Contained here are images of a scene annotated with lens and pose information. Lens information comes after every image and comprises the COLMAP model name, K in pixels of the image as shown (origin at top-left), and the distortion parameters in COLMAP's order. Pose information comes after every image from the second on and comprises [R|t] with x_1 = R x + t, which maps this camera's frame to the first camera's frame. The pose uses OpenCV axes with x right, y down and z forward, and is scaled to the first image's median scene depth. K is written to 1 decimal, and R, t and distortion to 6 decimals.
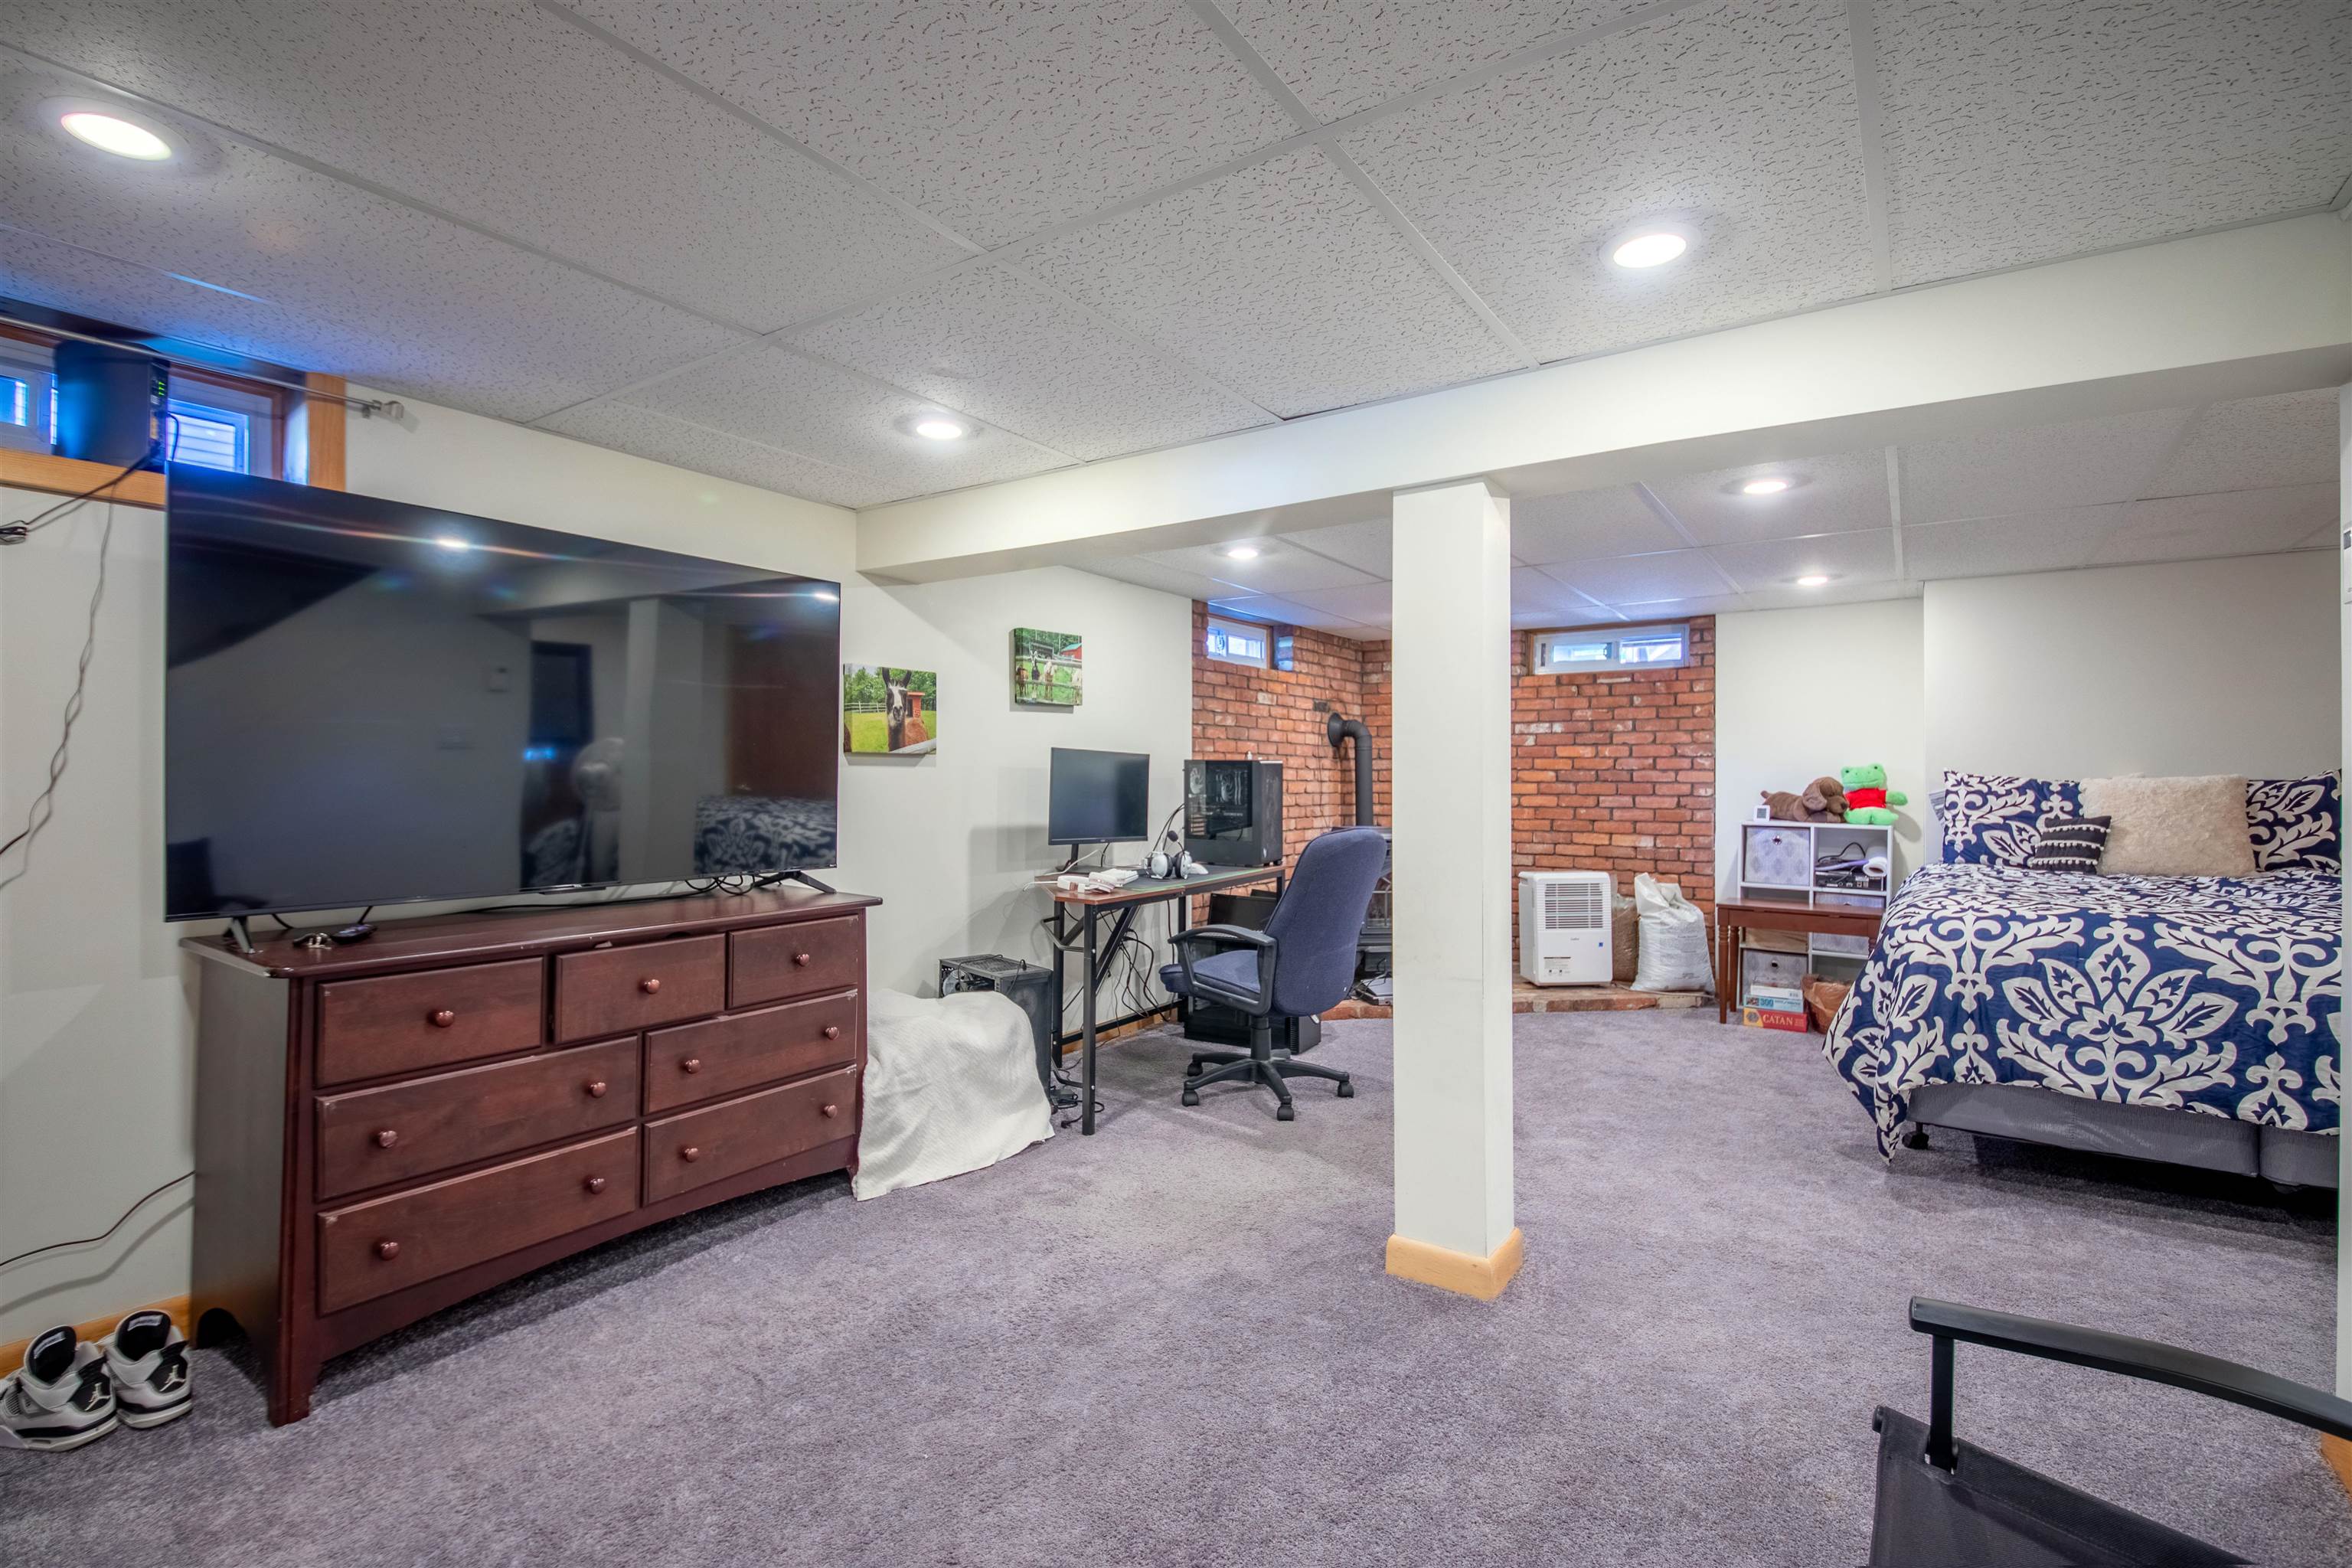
lens RADIAL K [[1048.3, 0, 1176.0], [0, 1048.3, 784.0], [0, 0, 1]] dist [0.001970, -0.011538]
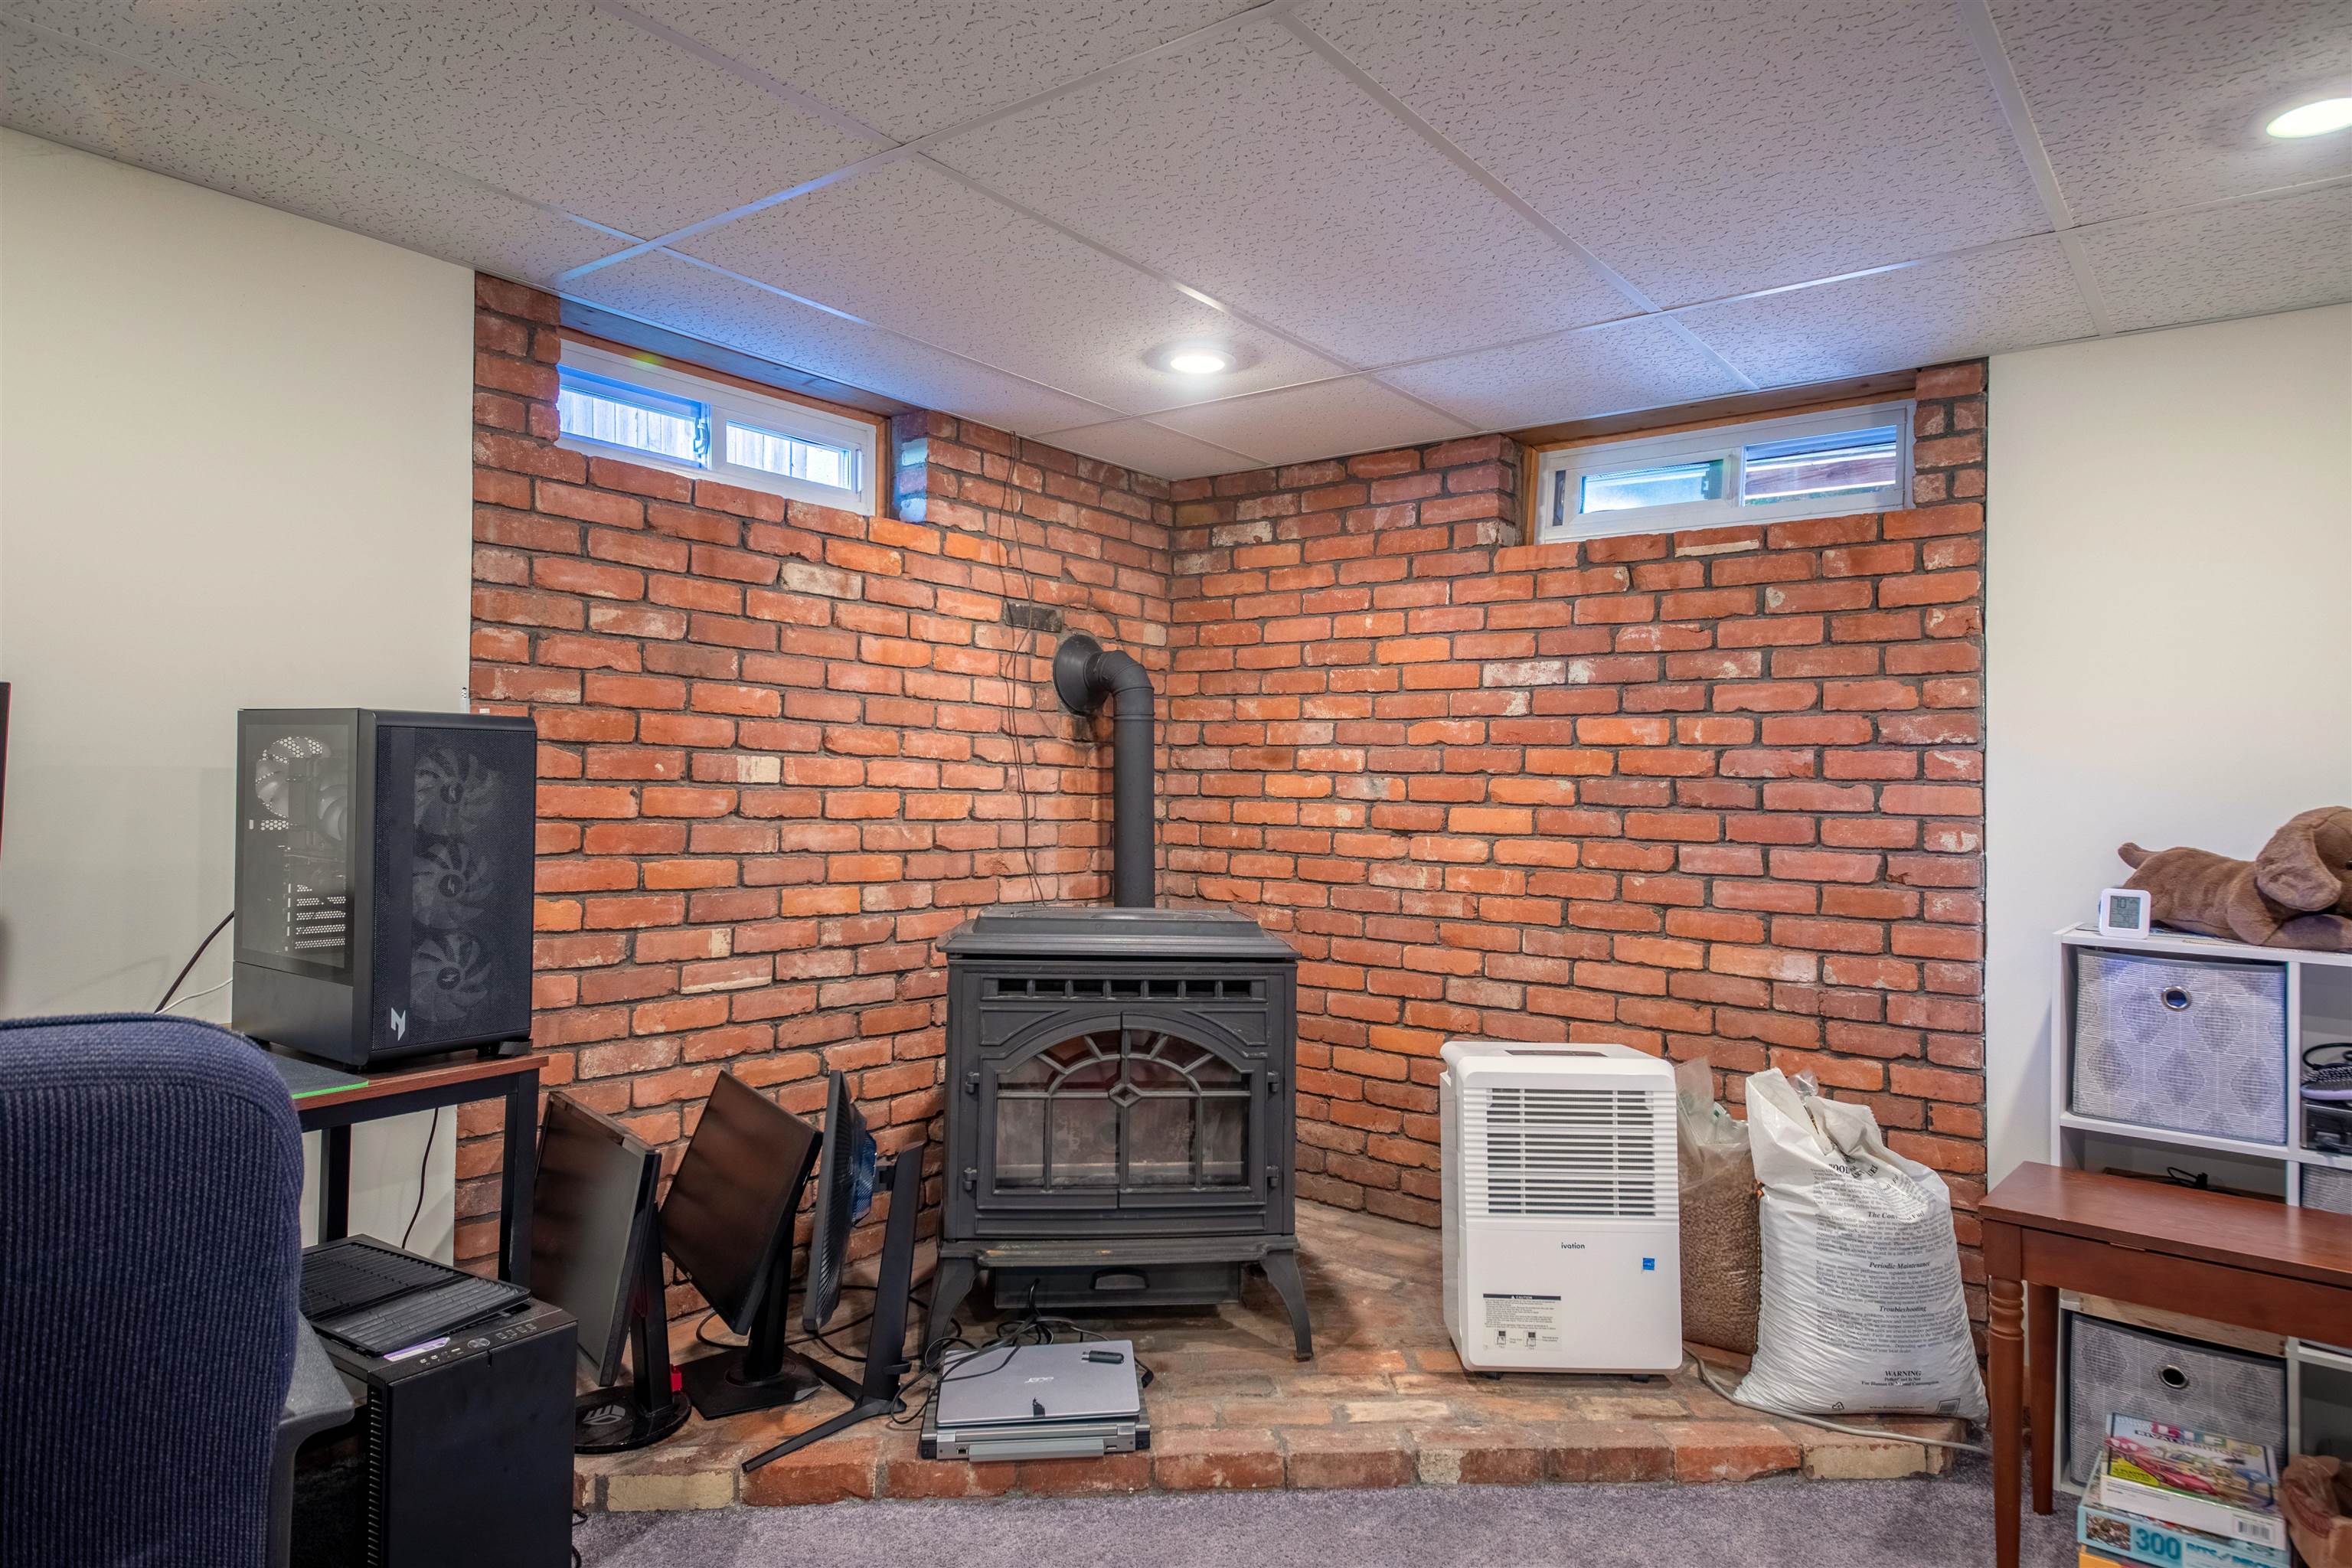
lens RADIAL K [[1443.9, 0, 1176.4], [0, 1443.9, 750.6], [0, 0, 1]] dist [0.057844, -0.016571]
pose [[0.998524, 0.019180, -0.050808, 0.253358], [-0.020896, 0.999221, -0.033472, -0.001403], [0.050127, 0.034485, 0.998147, 0.464989]]
